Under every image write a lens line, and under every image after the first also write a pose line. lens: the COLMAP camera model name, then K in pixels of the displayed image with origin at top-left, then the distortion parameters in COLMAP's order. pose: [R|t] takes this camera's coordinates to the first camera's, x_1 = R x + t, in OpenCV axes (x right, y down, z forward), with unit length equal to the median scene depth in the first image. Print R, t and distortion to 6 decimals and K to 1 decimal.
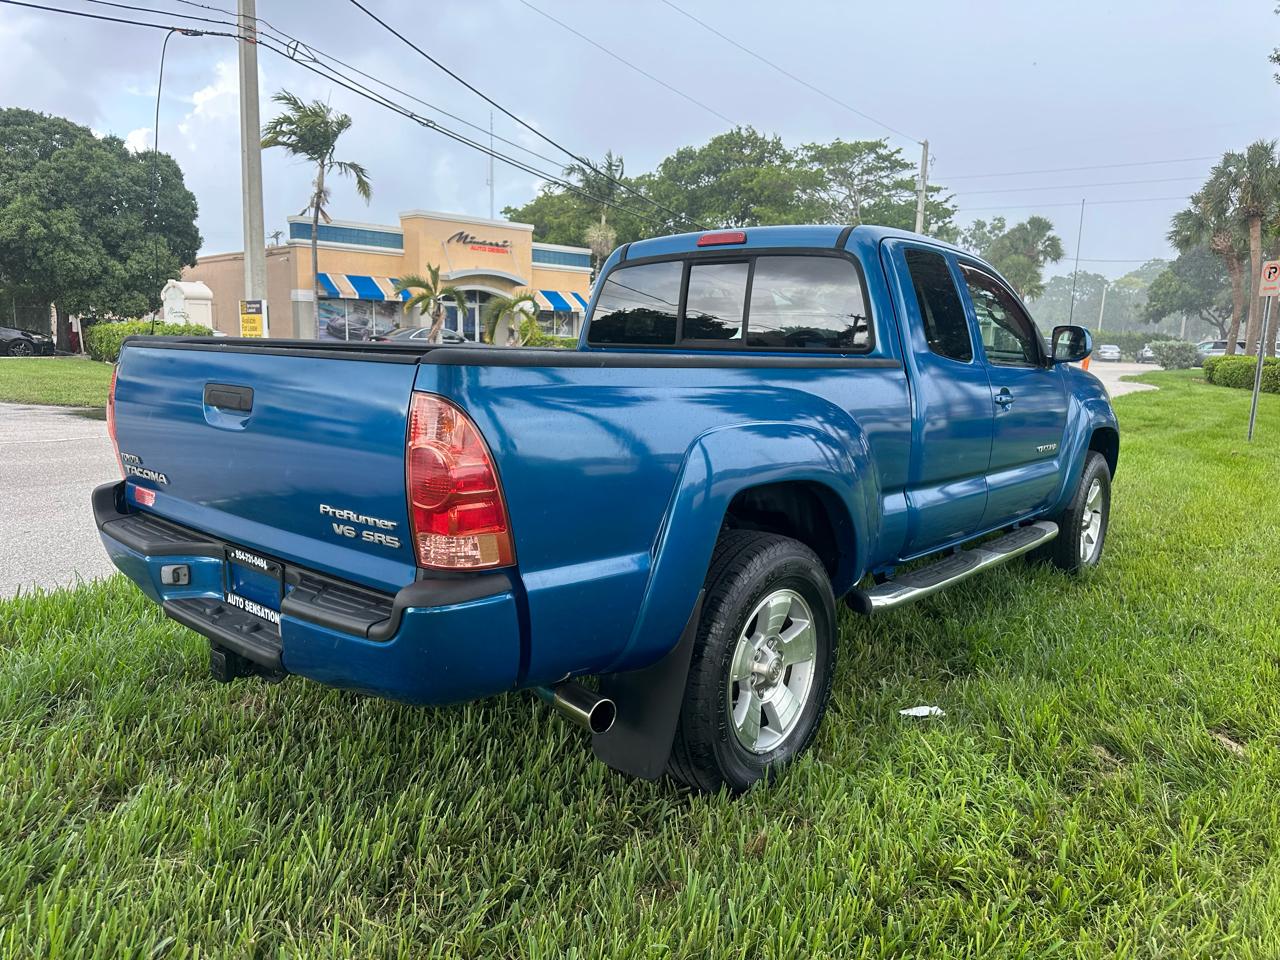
lens RADIAL K [[900.9, 0, 643.2], [0, 900.9, 470.4], [0, 0, 1]] dist [0.000694, -0.039500]
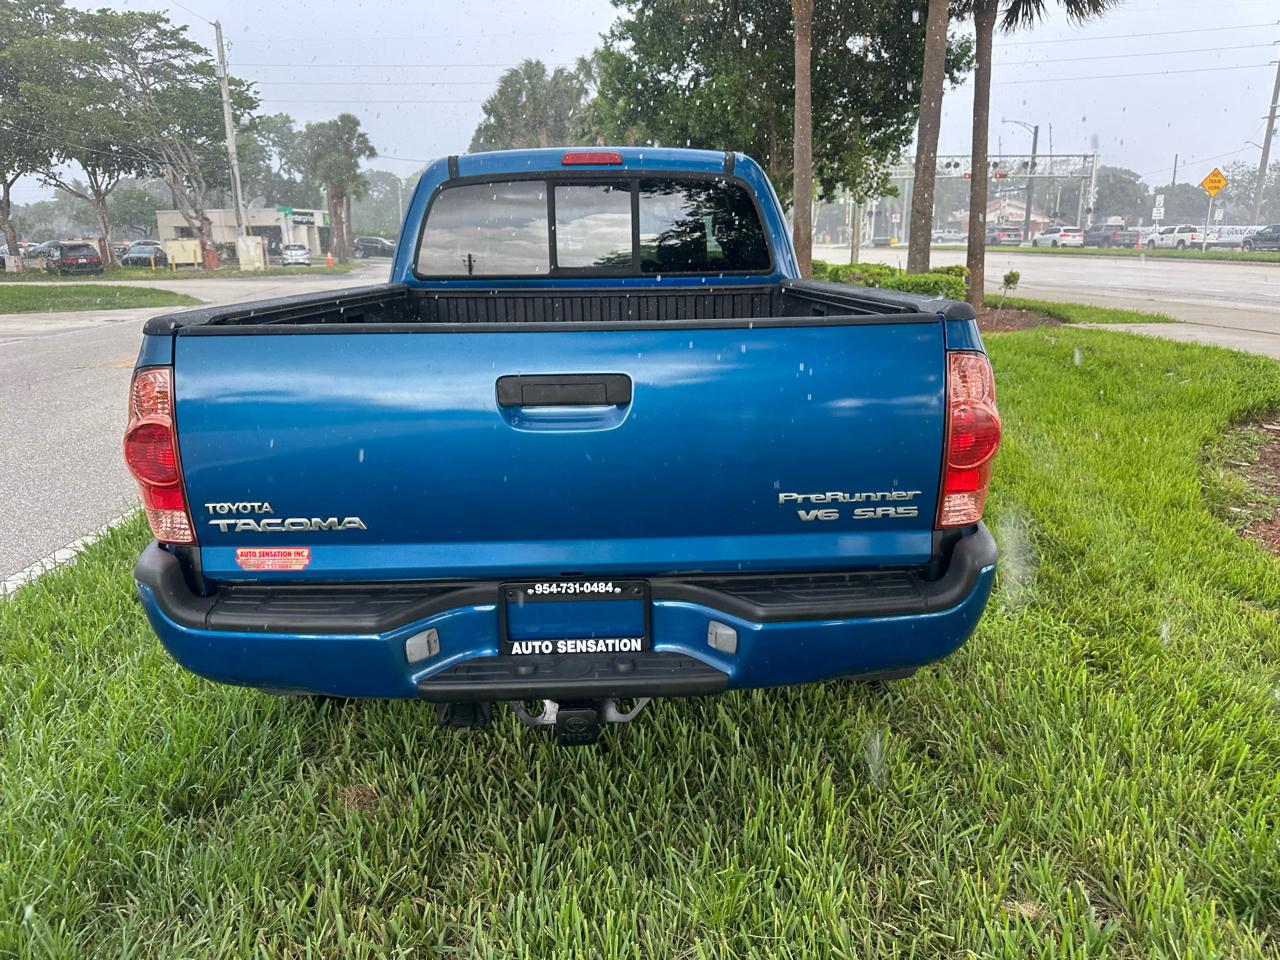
lens RADIAL K [[900.9, 0, 635.6], [0, 900.9, 490.2], [0, 0, 1]] dist [0.000694, -0.039500]
pose [[0.738978, -0.200959, 0.643061, -0.549301], [0.116775, 0.978237, 0.171510, -0.070518], [-0.663533, -0.051648, 0.746362, 0.236216]]
